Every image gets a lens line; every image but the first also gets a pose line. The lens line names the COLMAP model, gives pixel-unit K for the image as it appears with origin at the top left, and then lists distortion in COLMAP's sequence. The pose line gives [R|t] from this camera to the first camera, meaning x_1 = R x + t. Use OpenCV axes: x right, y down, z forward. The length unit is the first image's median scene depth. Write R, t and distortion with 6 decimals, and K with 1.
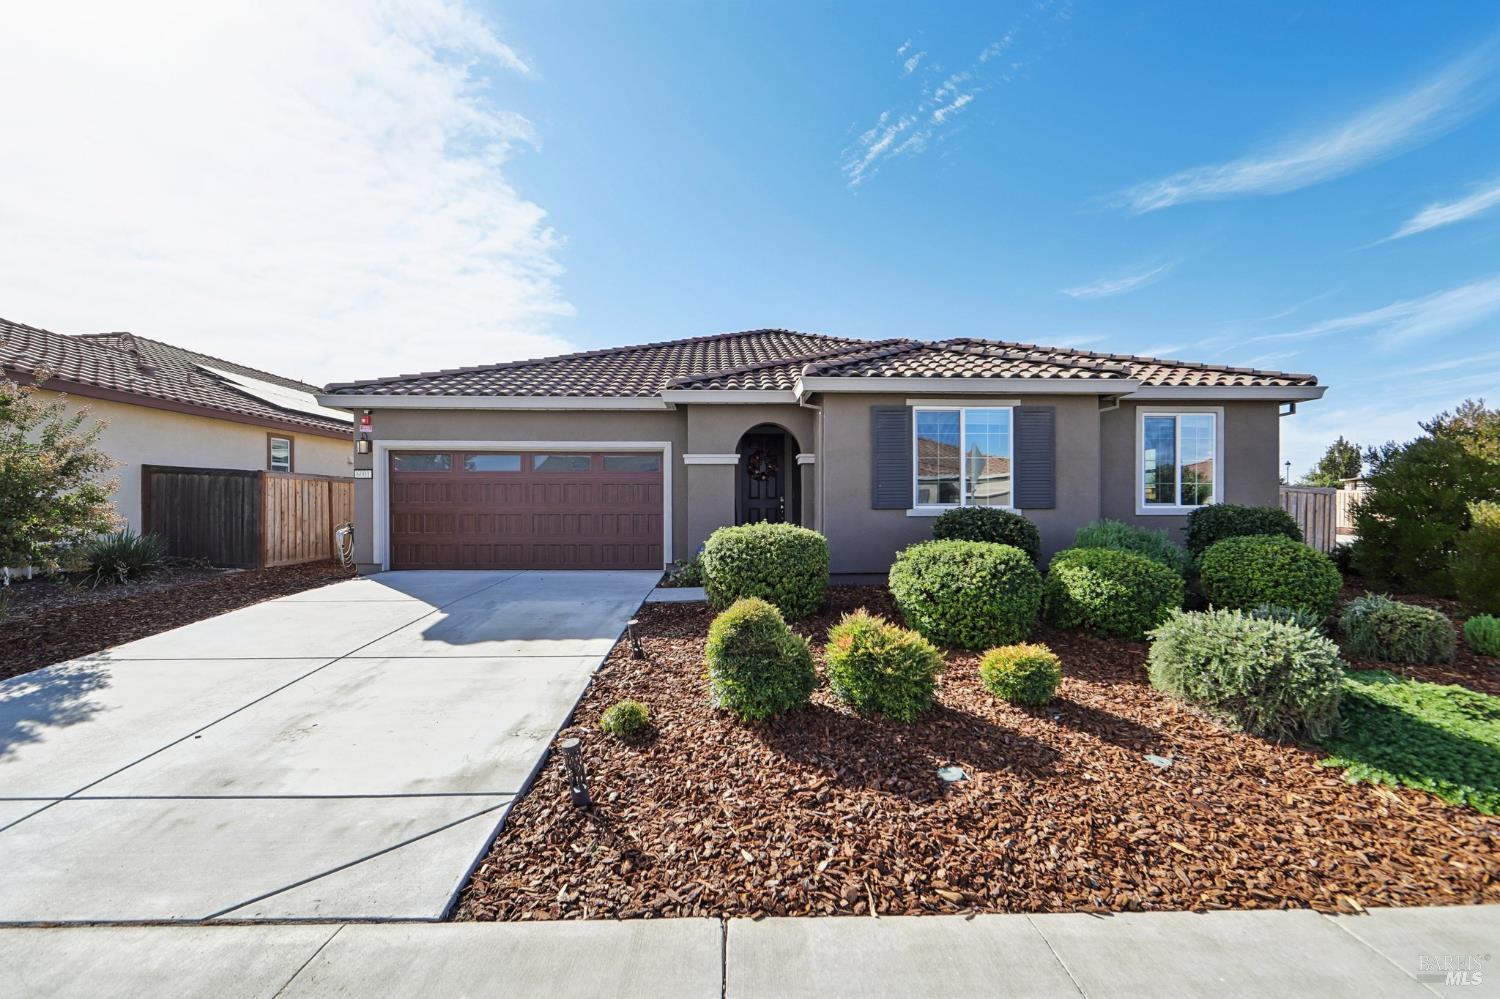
lens RADIAL K [[597.1, 0, 749.7], [0, 597.1, 507.2], [0, 0, 1]] dist [-0.012481, 0.002970]
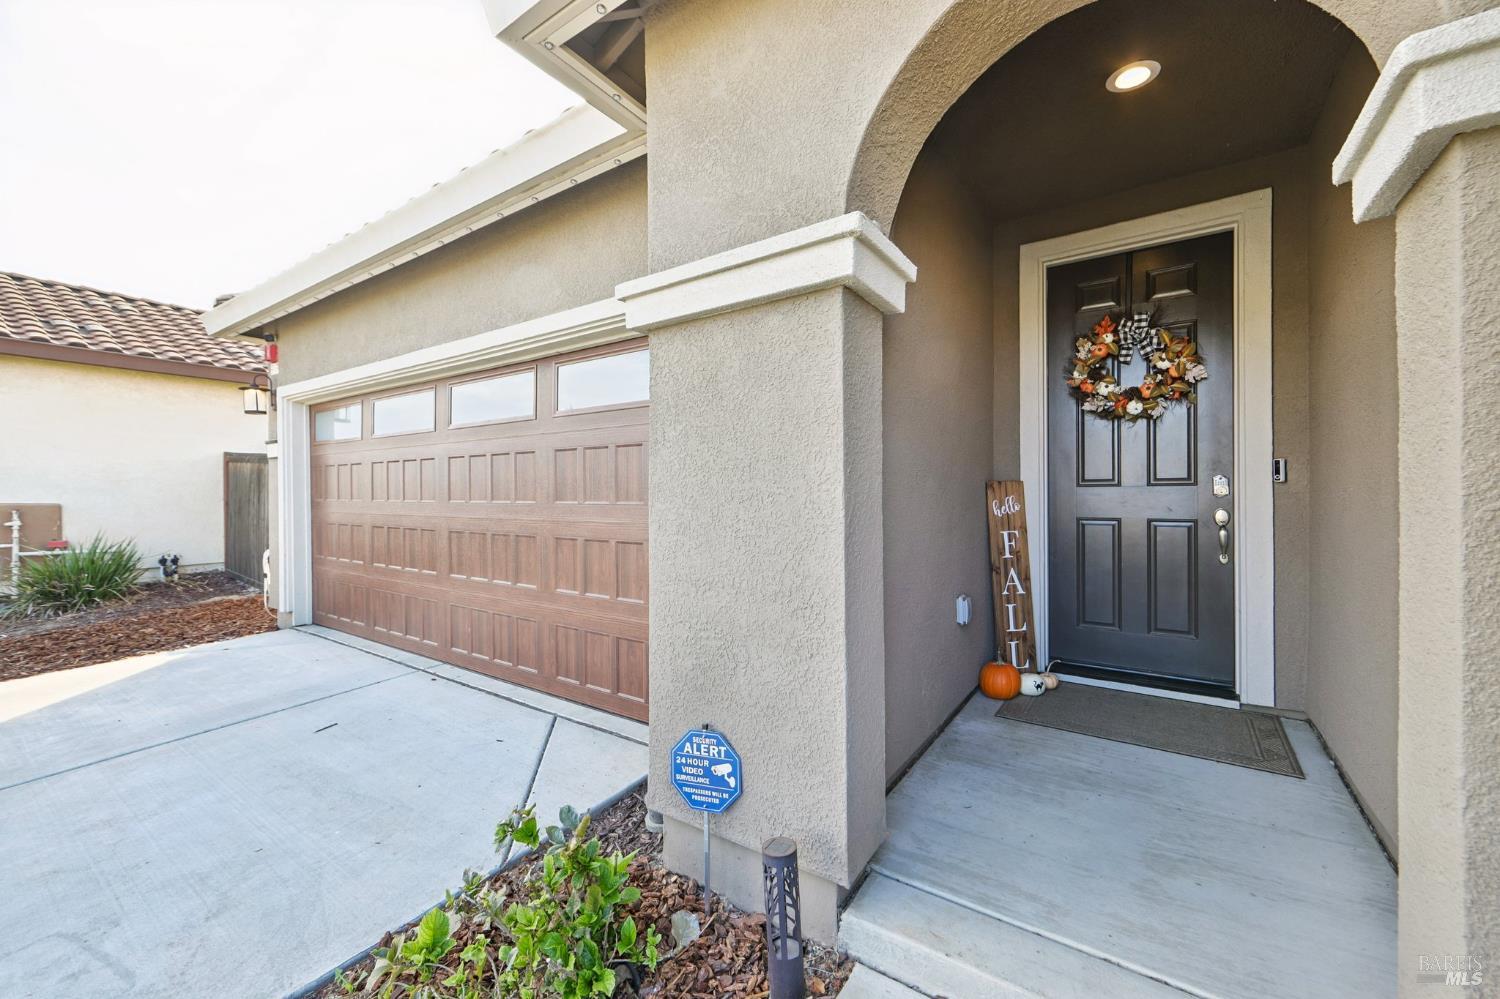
lens RADIAL K [[597.1, 0, 754.8], [0, 597.1, 497.3], [0, 0, 1]] dist [-0.012481, 0.002970]
pose [[0.817640, -0.000520, -0.575729, 0.037321], [0.004032, 0.999980, 0.004822, -0.010220], [0.575715, -0.006264, 0.817626, 0.673417]]
